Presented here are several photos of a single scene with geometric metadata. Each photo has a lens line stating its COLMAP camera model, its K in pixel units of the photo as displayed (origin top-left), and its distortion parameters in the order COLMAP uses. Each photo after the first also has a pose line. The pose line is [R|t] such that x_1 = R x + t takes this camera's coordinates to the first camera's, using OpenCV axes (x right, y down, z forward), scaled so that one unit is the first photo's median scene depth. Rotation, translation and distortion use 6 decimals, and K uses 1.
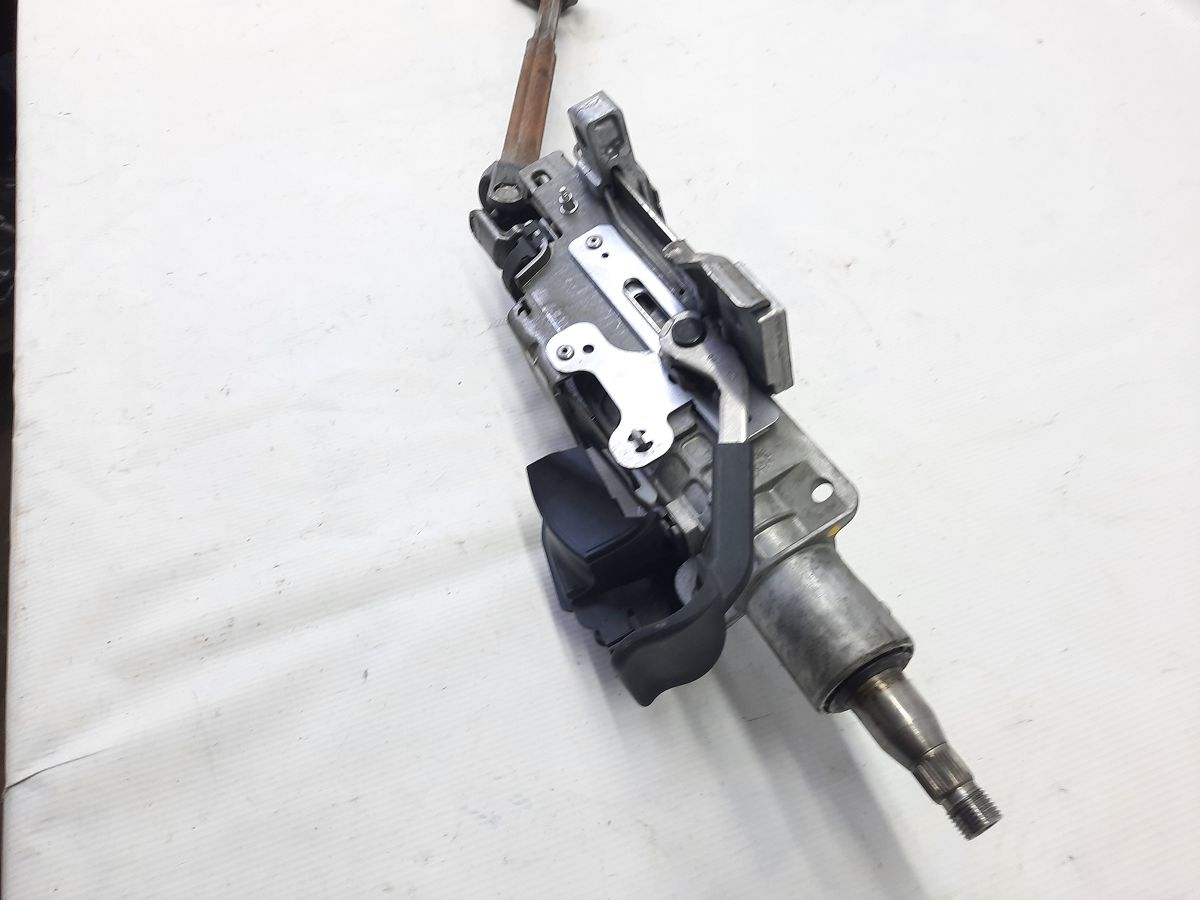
lens RADIAL K [[866.4, 0, 617.6], [0, 866.4, 445.3], [0, 0, 1]] dist [0.053889, -0.034582]
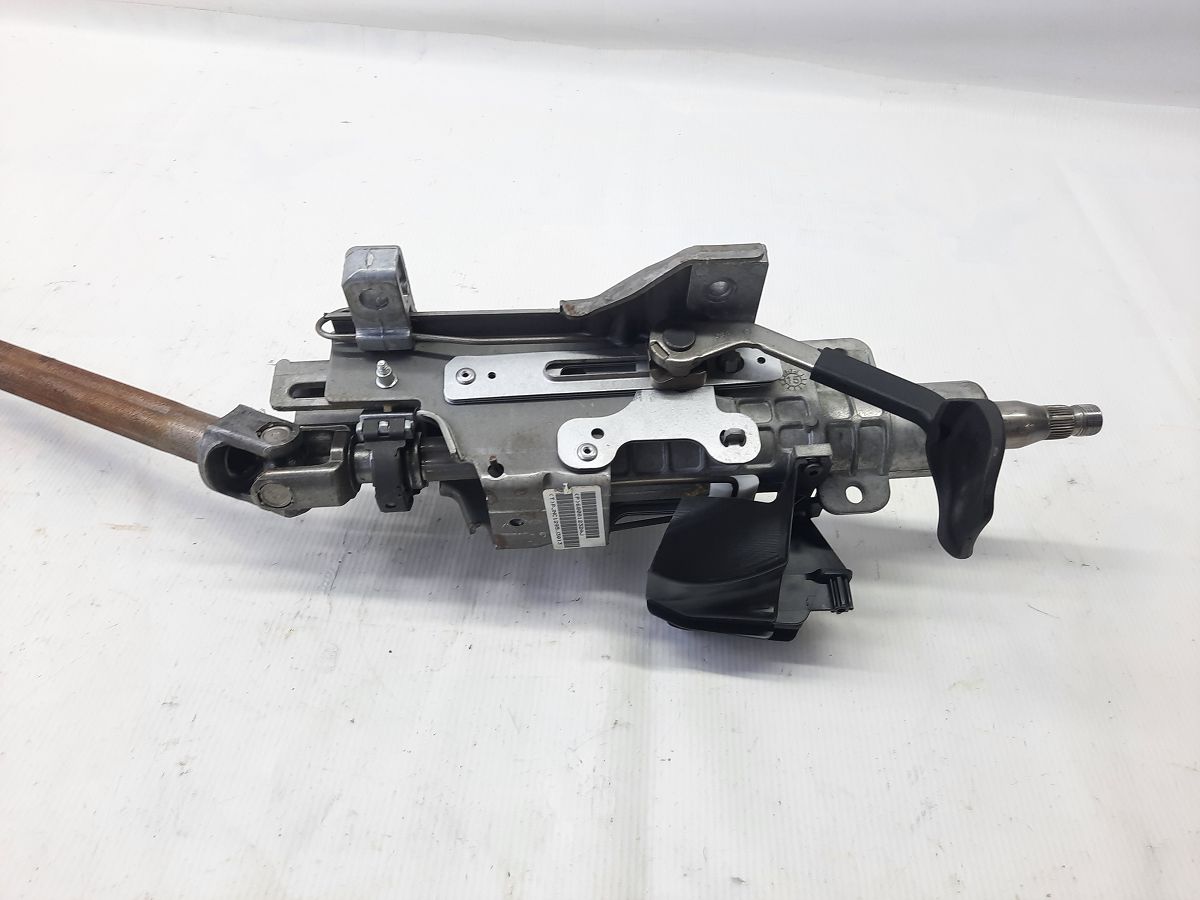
lens RADIAL K [[866.4, 0, 604.4], [0, 866.4, 446.4], [0, 0, 1]] dist [0.053889, -0.034582]
pose [[0.413821, -0.607027, 0.678432, -0.655872], [0.703254, 0.686395, 0.185190, -0.261922], [-0.578088, 0.400474, 0.710939, 0.320154]]
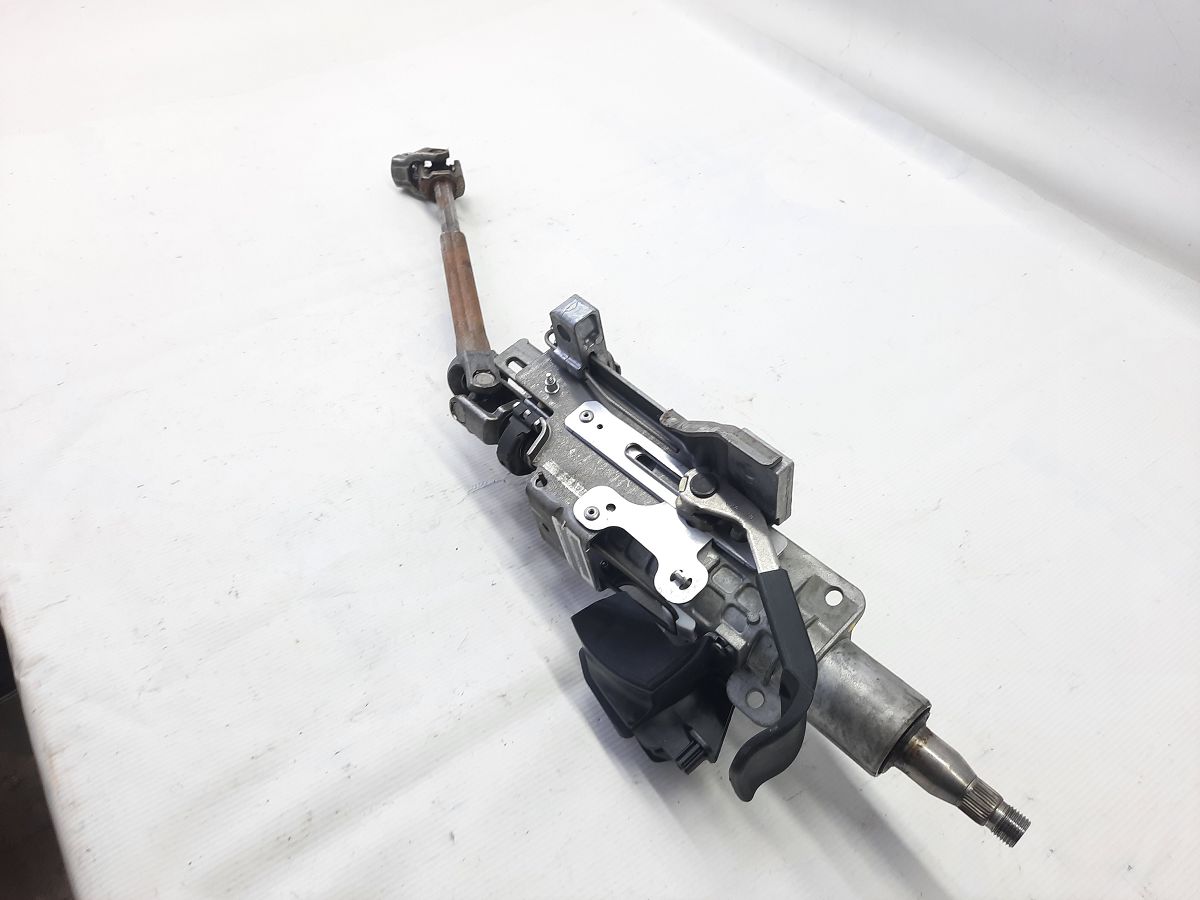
lens RADIAL K [[866.4, 0, 618.9], [0, 866.4, 447.2], [0, 0, 1]] dist [0.053889, -0.034582]
pose [[0.964172, -0.129994, 0.231246, -0.277765], [0.156620, 0.982511, -0.100710, -0.069567], [-0.214110, 0.133320, 0.967669, -0.158172]]
